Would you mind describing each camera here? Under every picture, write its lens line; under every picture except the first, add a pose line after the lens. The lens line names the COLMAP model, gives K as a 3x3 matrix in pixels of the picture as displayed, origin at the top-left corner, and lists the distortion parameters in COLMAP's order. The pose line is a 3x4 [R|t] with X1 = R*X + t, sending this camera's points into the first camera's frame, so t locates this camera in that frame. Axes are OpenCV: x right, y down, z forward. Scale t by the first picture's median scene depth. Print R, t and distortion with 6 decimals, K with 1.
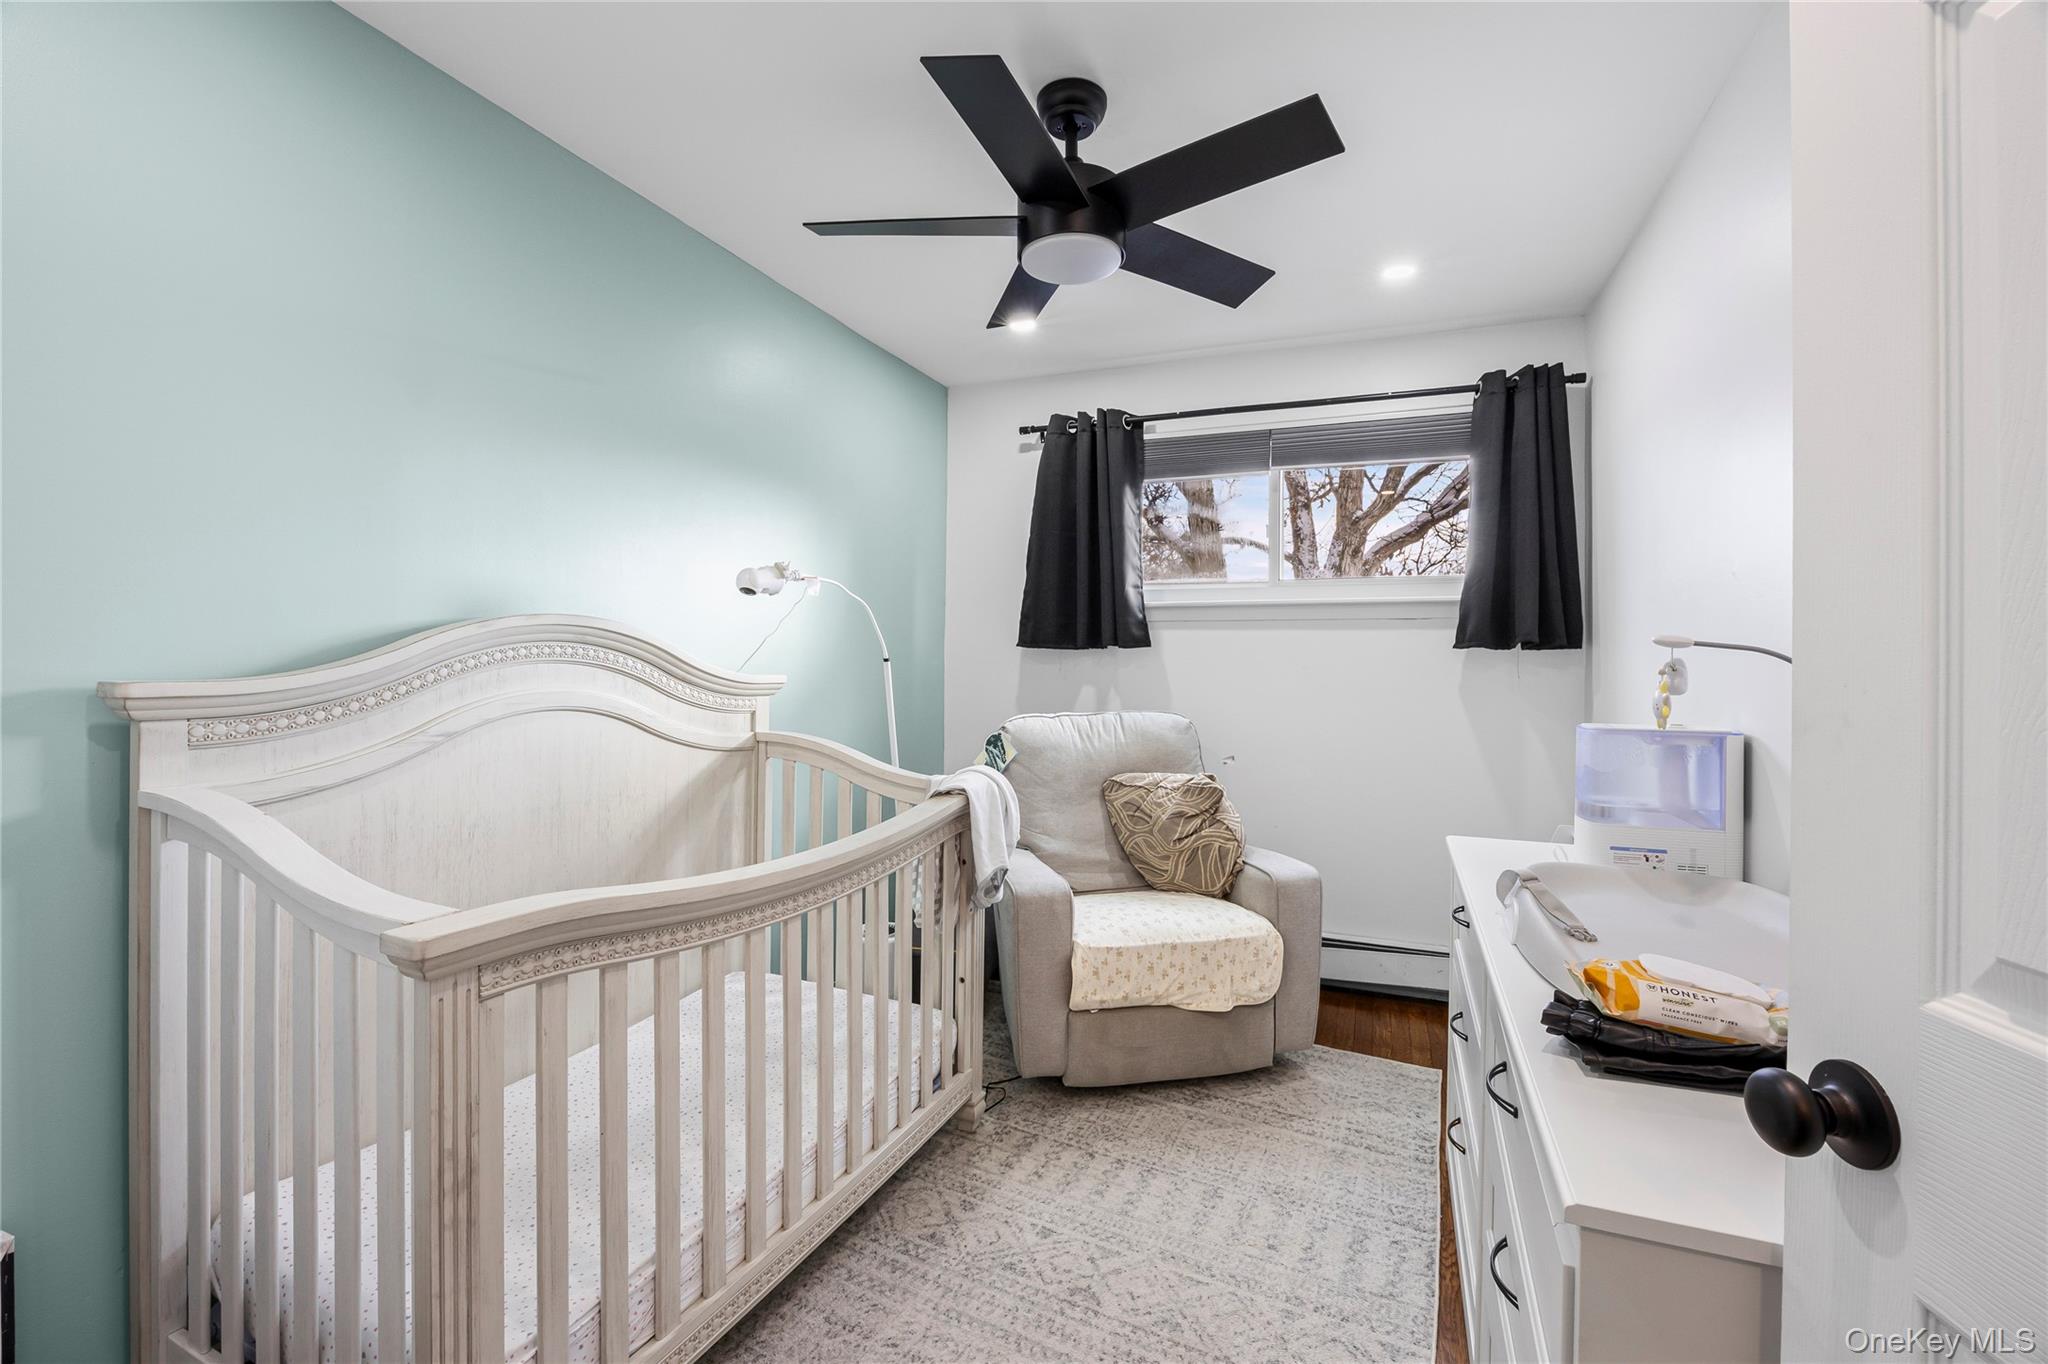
lens RADIAL K [[926.9, 0, 1021.1], [0, 926.9, 667.1], [0, 0, 1]] dist [-0.000485, 0.000024]
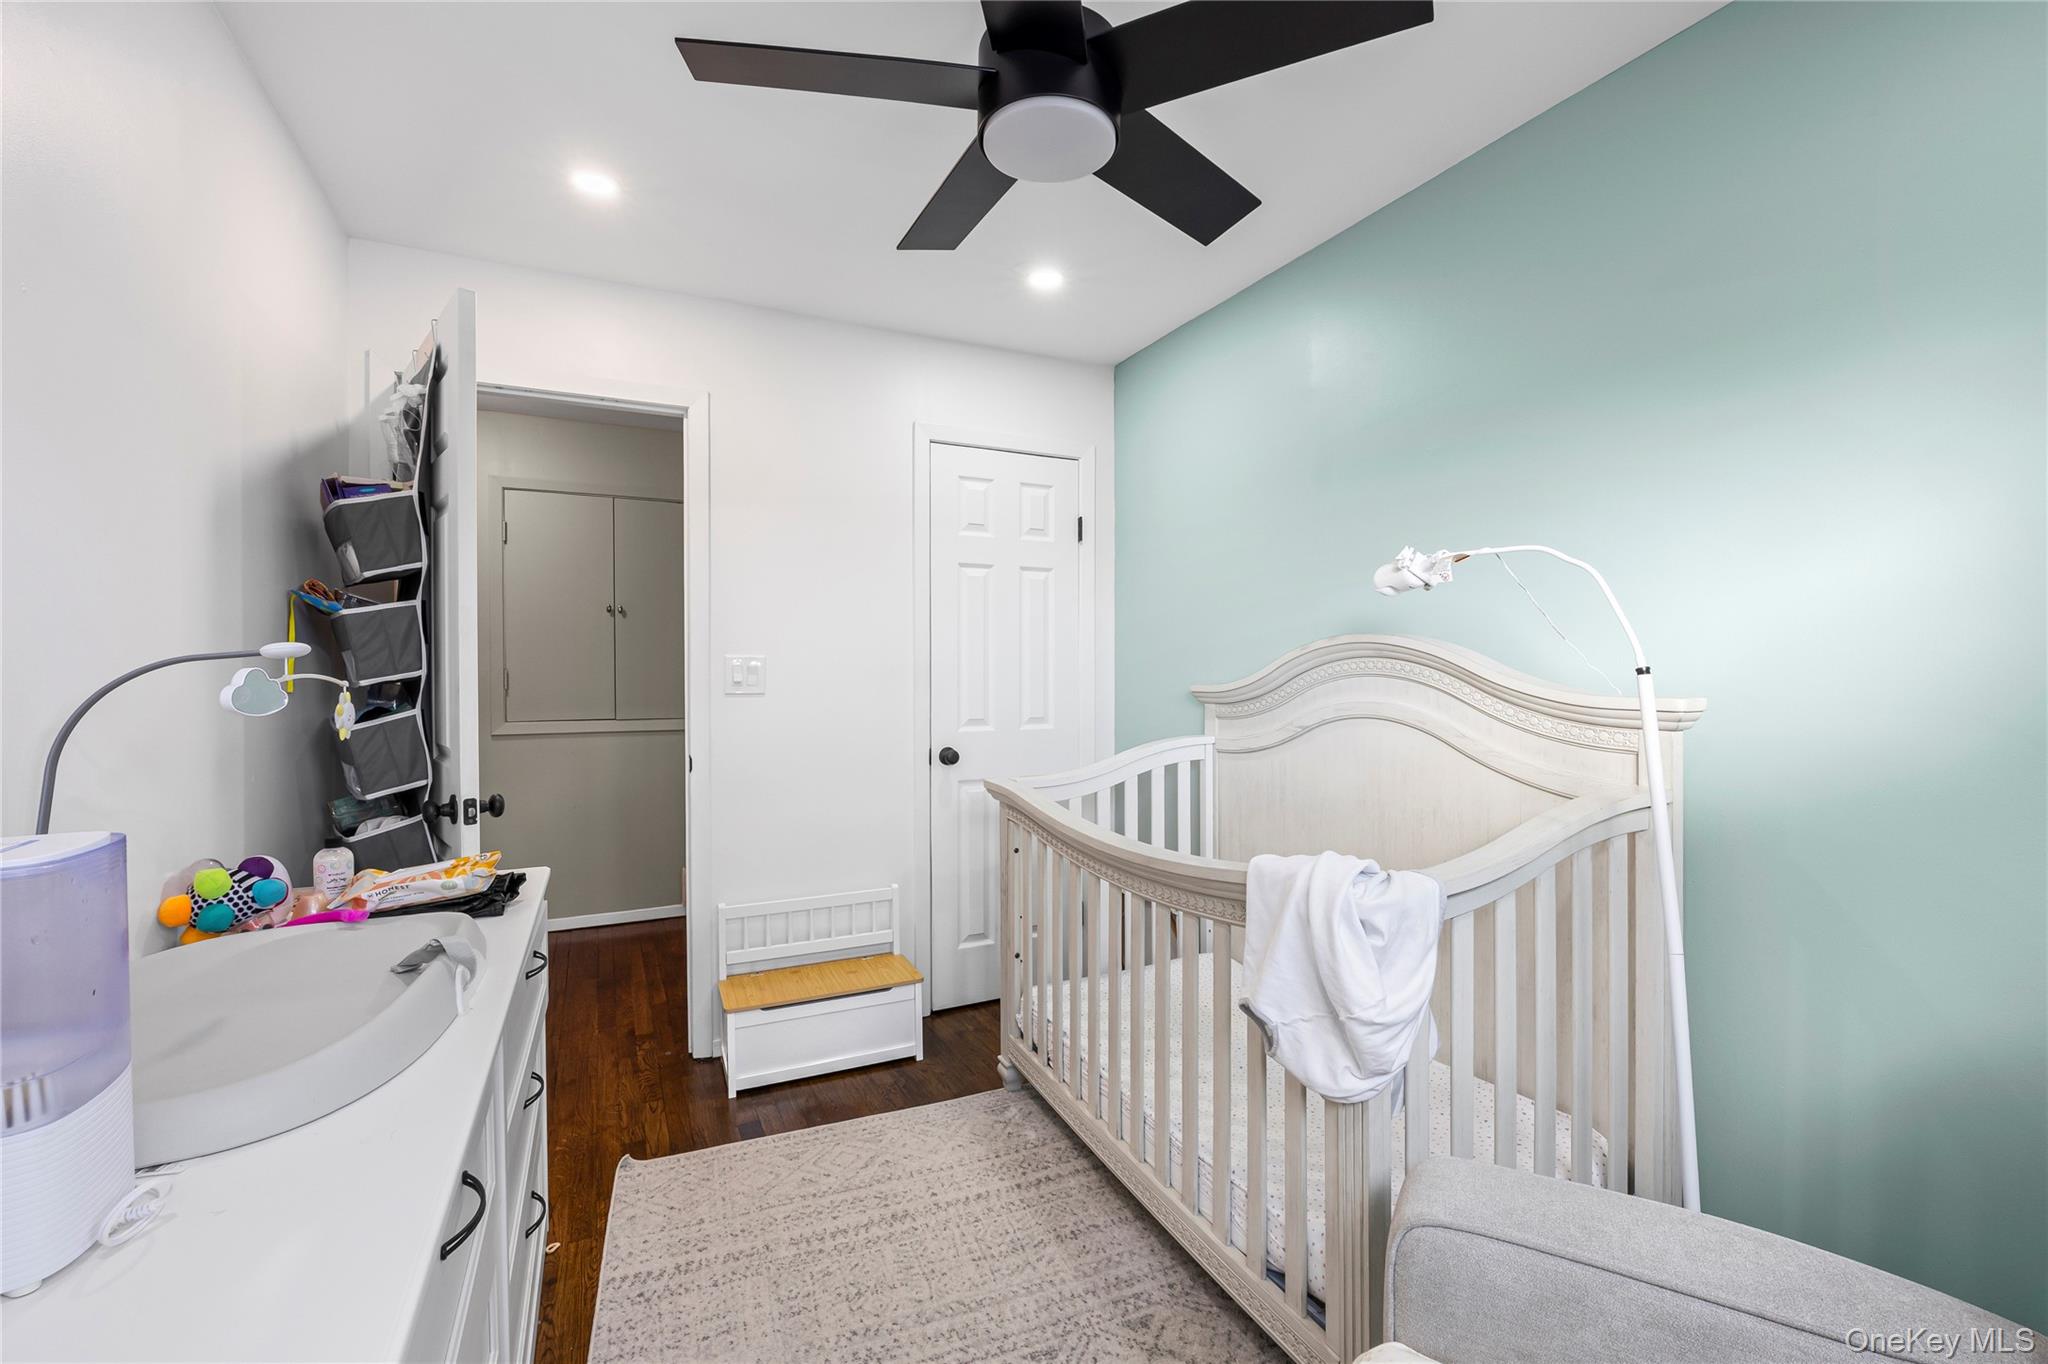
lens RADIAL K [[861.7, 0, 1021.5], [0, 861.7, 684.1], [0, 0, 1]] dist [-0.000463, -0.000031]
pose [[-0.682102, 0.008948, -0.731202, 0.646391], [0.000385, 0.999929, 0.011877, -0.009490], [0.731257, 0.007820, -0.682057, 1.635331]]
